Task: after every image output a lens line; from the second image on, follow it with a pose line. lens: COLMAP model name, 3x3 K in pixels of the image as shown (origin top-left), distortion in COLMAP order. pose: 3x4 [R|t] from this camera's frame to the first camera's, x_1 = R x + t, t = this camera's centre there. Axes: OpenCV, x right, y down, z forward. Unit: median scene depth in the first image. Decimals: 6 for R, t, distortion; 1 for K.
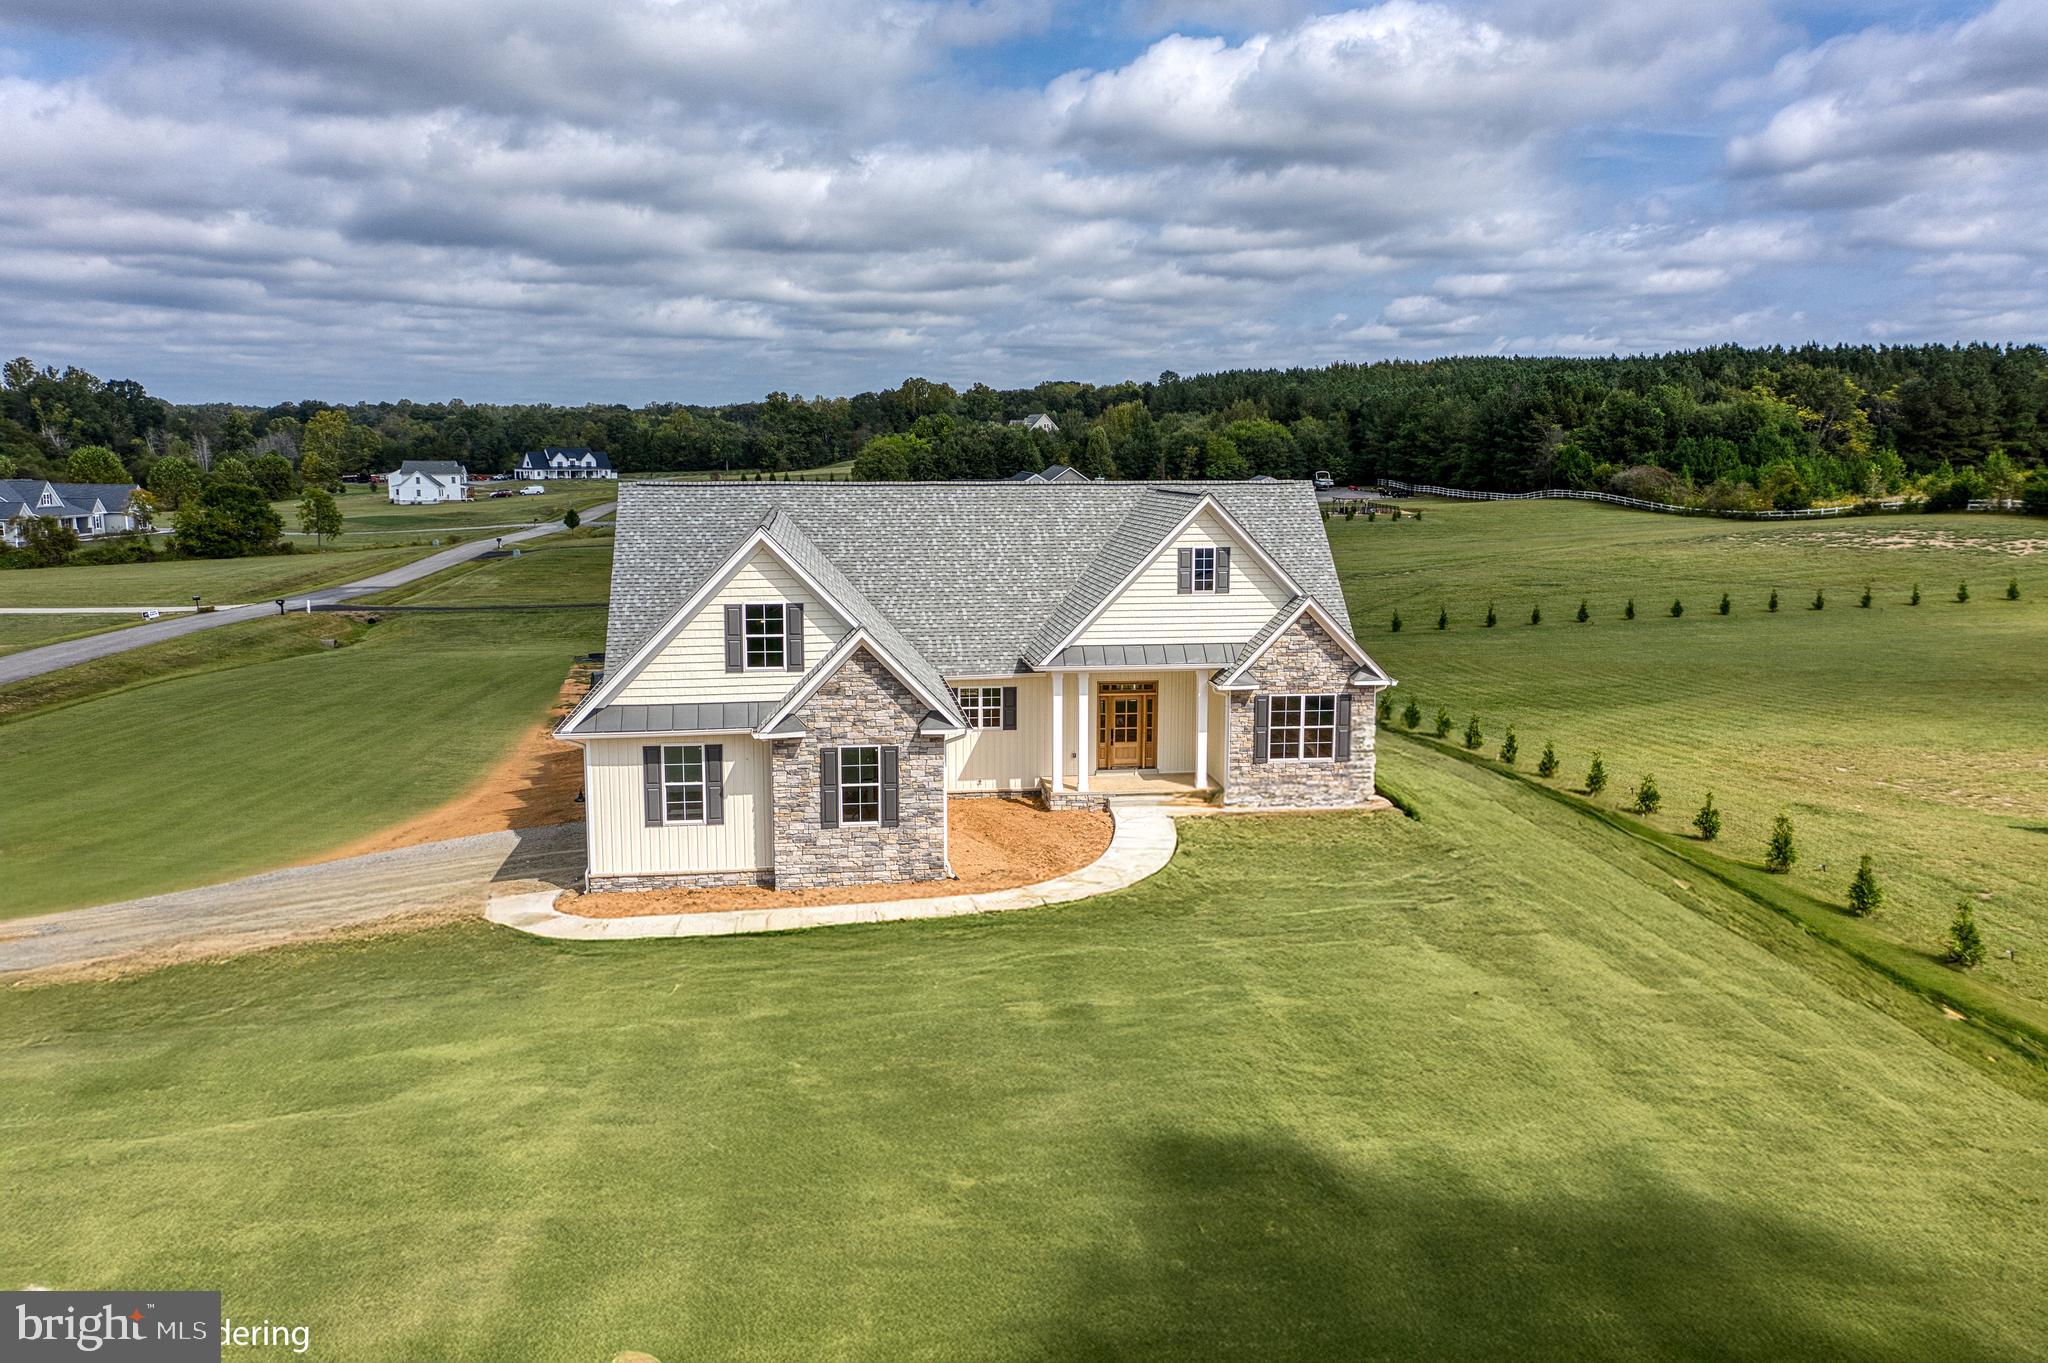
lens RADIAL K [[1549.2, 0, 1024.8], [0, 1549.2, 687.3], [0, 0, 1]] dist [0.043020, 0.069161]
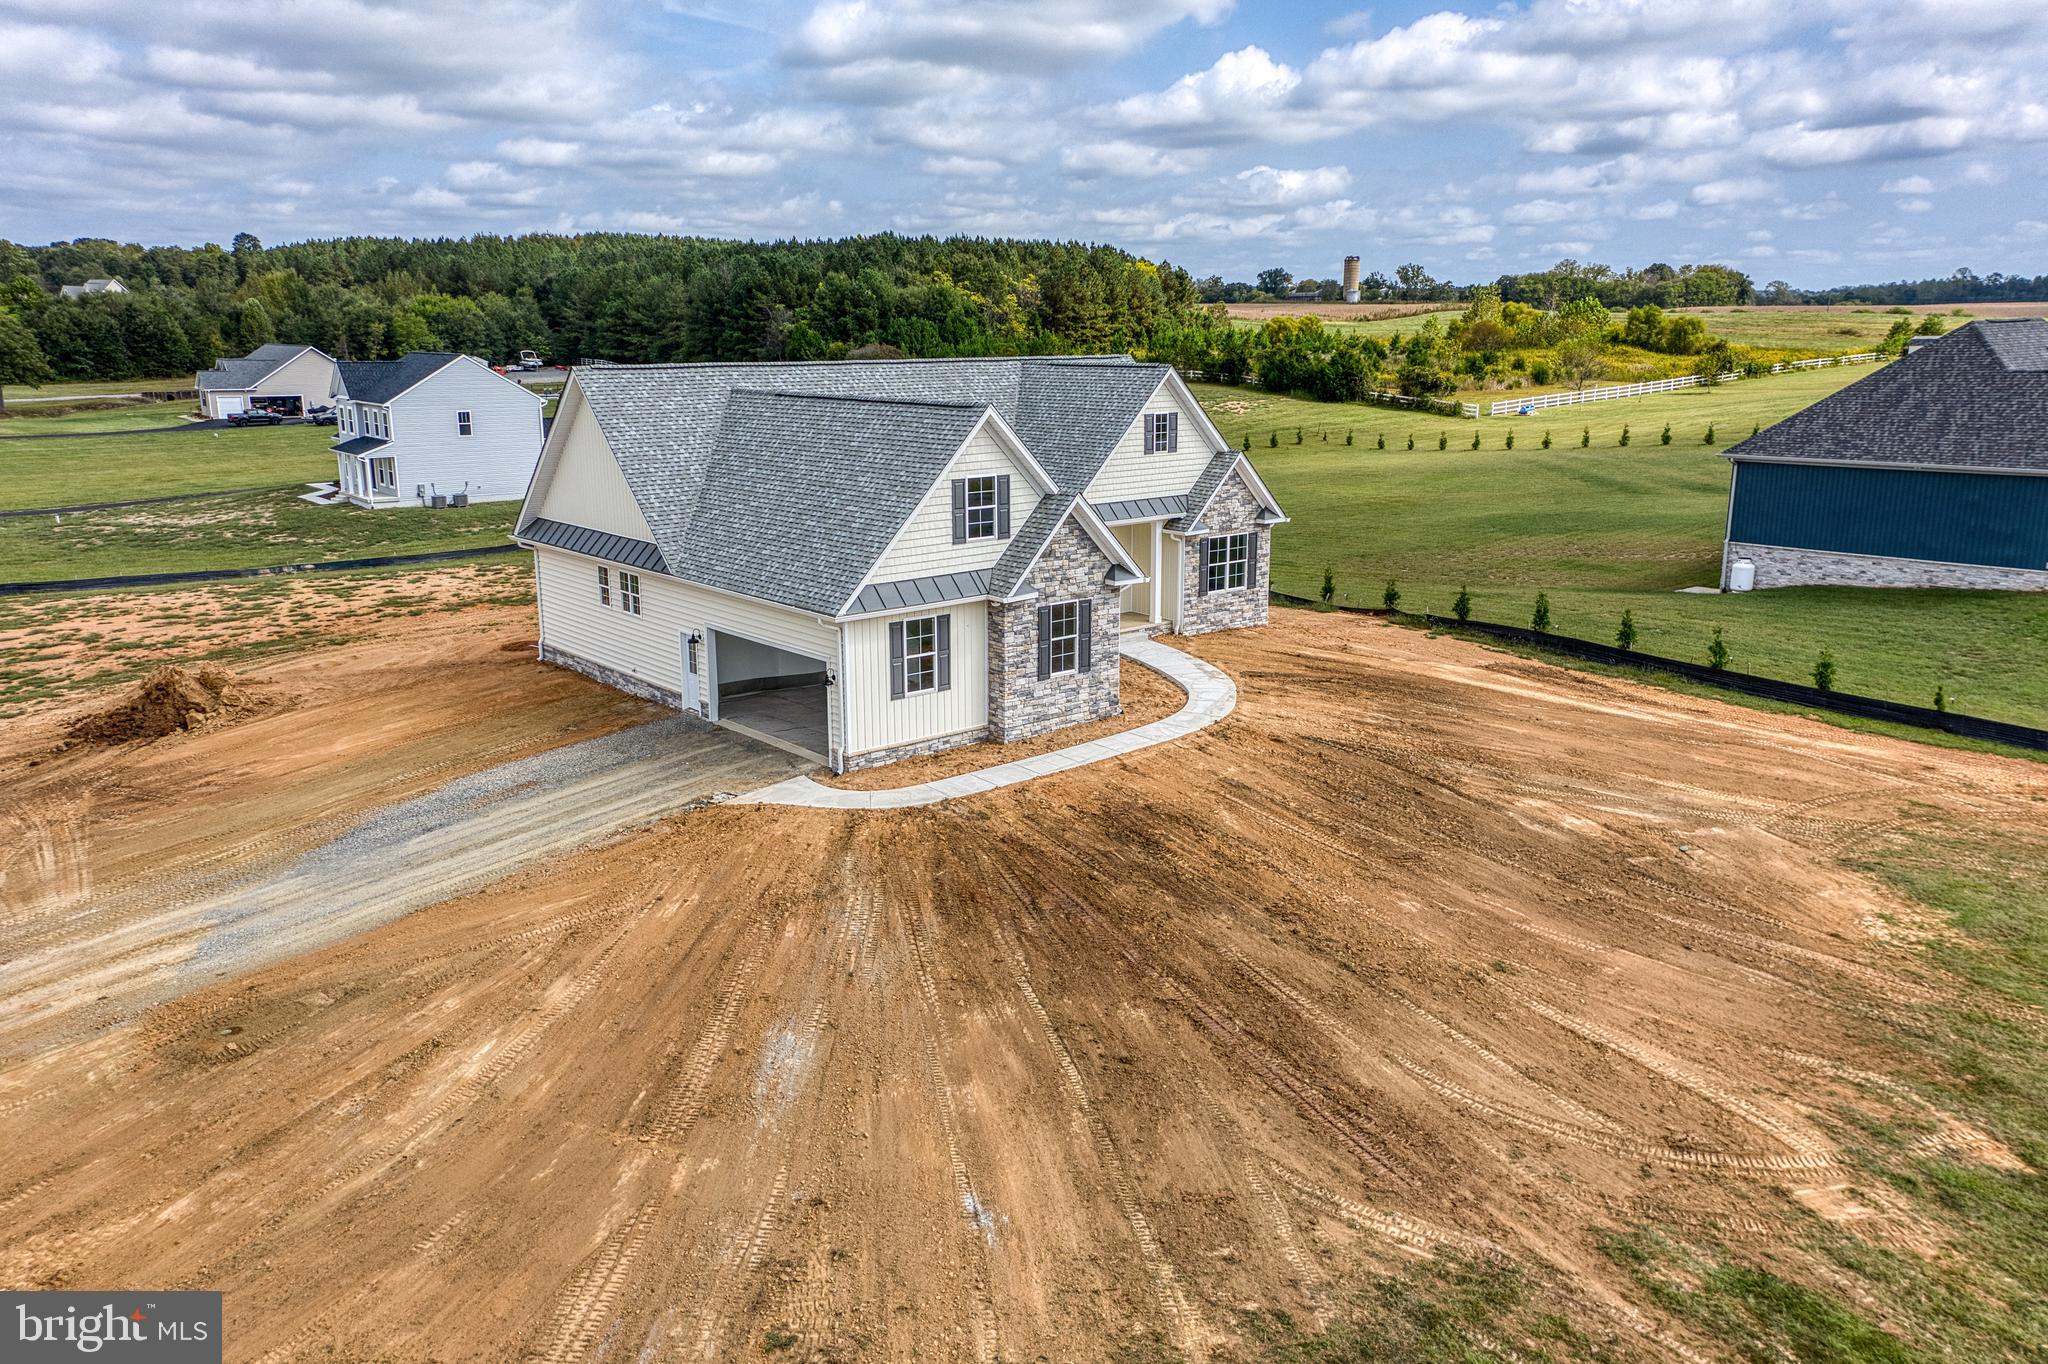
lens RADIAL K [[1549.2, 0, 1024.8], [0, 1549.2, 687.8], [0, 0, 1]] dist [0.043020, 0.069161]
pose [[0.844592, -0.127054, 0.520117, -0.587707], [0.087648, 0.991141, 0.099789, -0.011662], [-0.528187, -0.038694, 0.848246, 0.066240]]
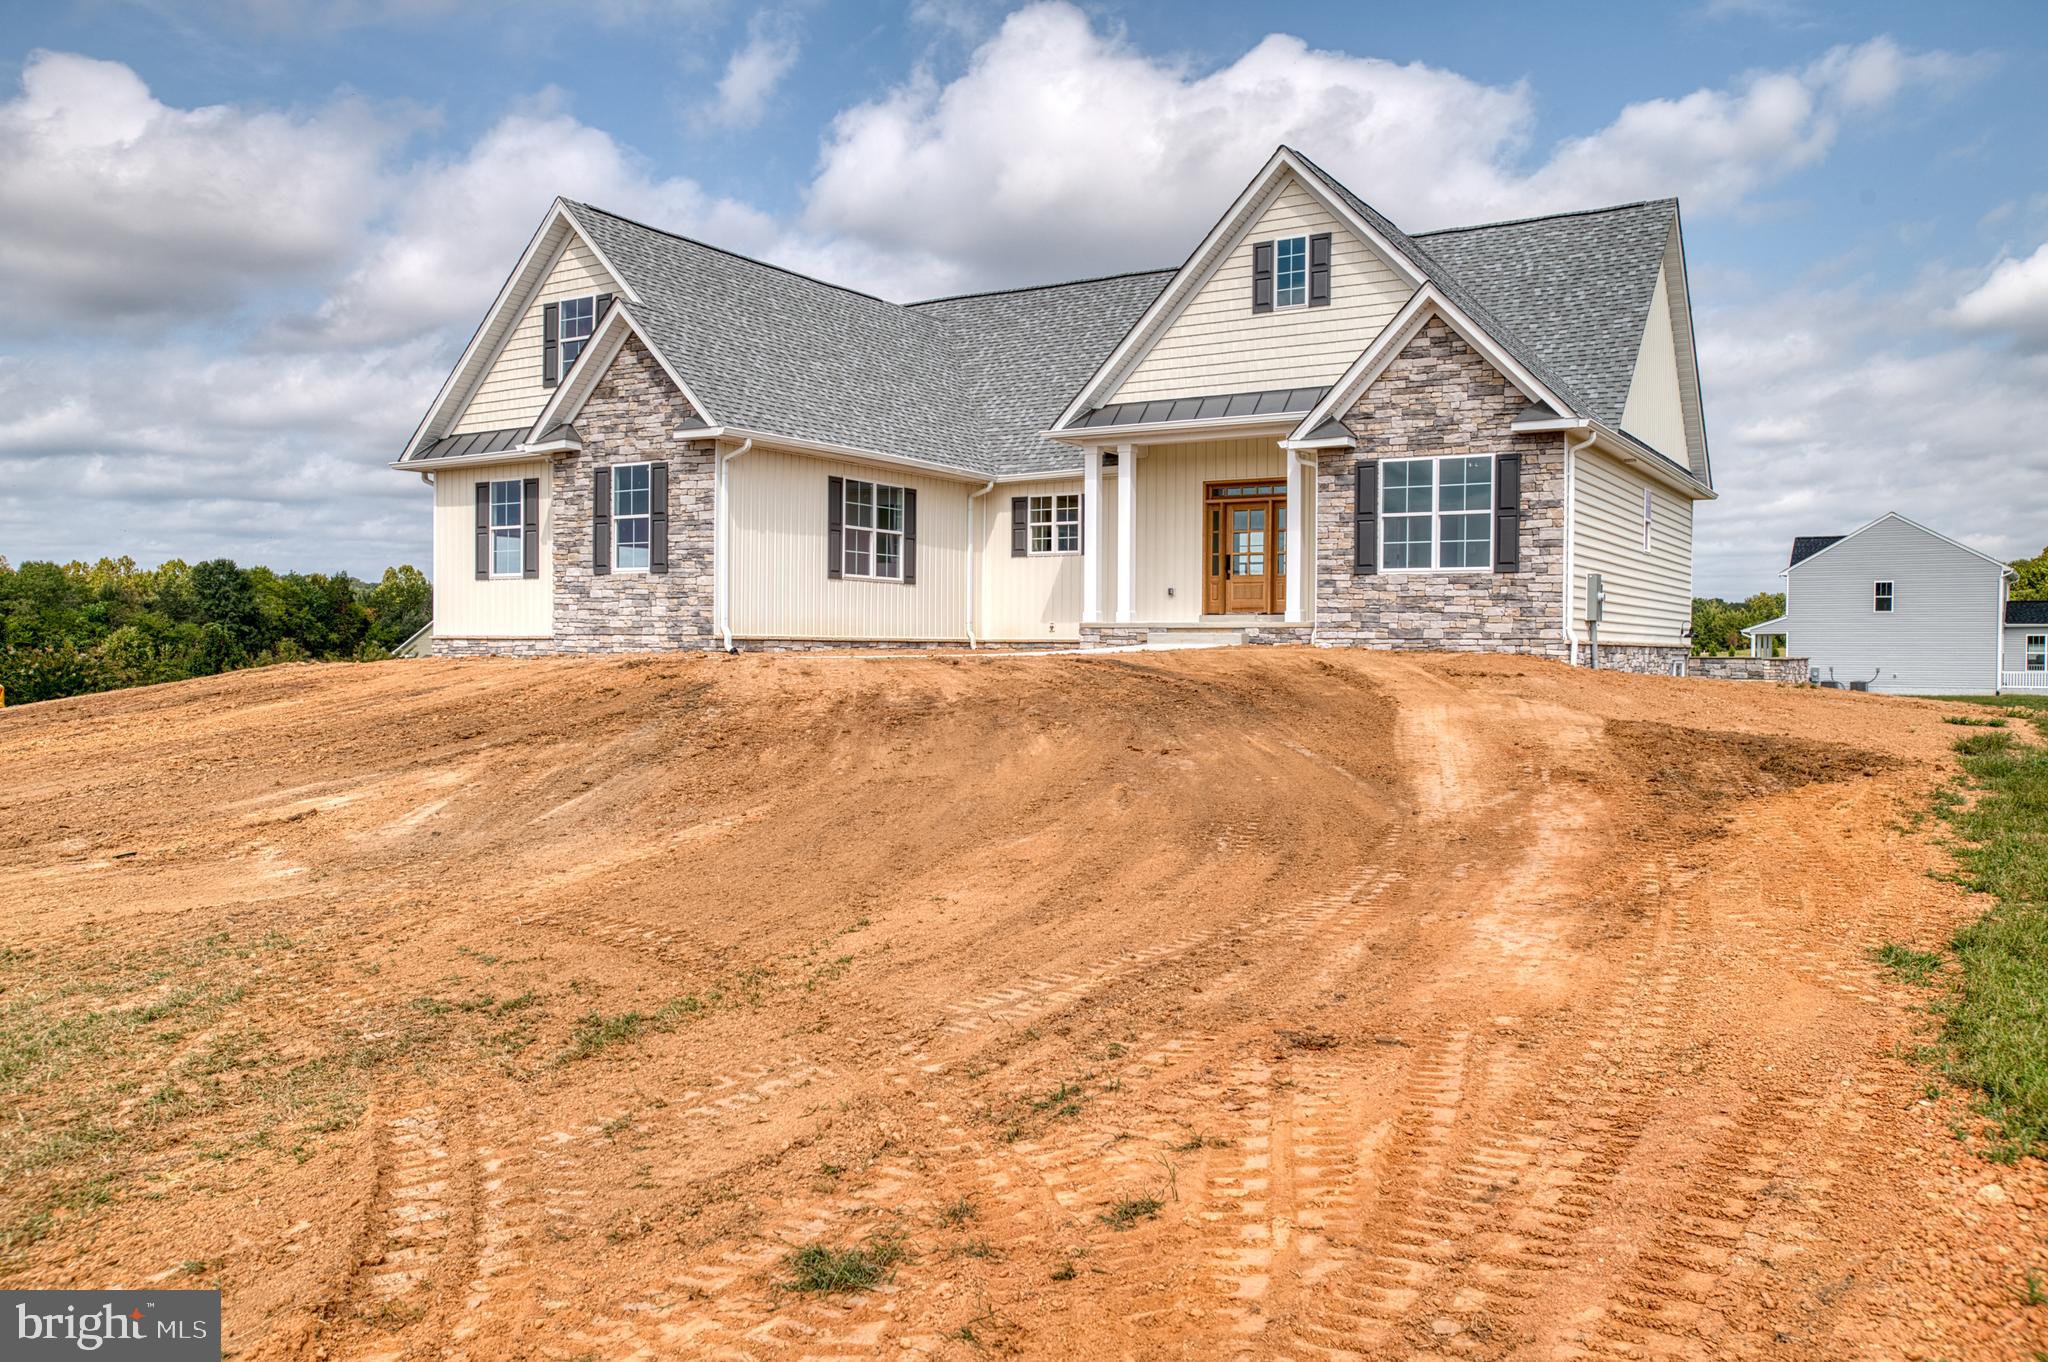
lens RADIAL K [[1558.1, 0, 1024.0], [0, 1558.1, 681.0], [0, 0, 1]] dist [-0.030117, 0.081607]
pose [[0.772804, 0.016766, -0.634423, 0.435664], [-0.103366, 0.989628, -0.099759, 0.164688], [0.626170, 0.142672, 0.766522, 0.457303]]
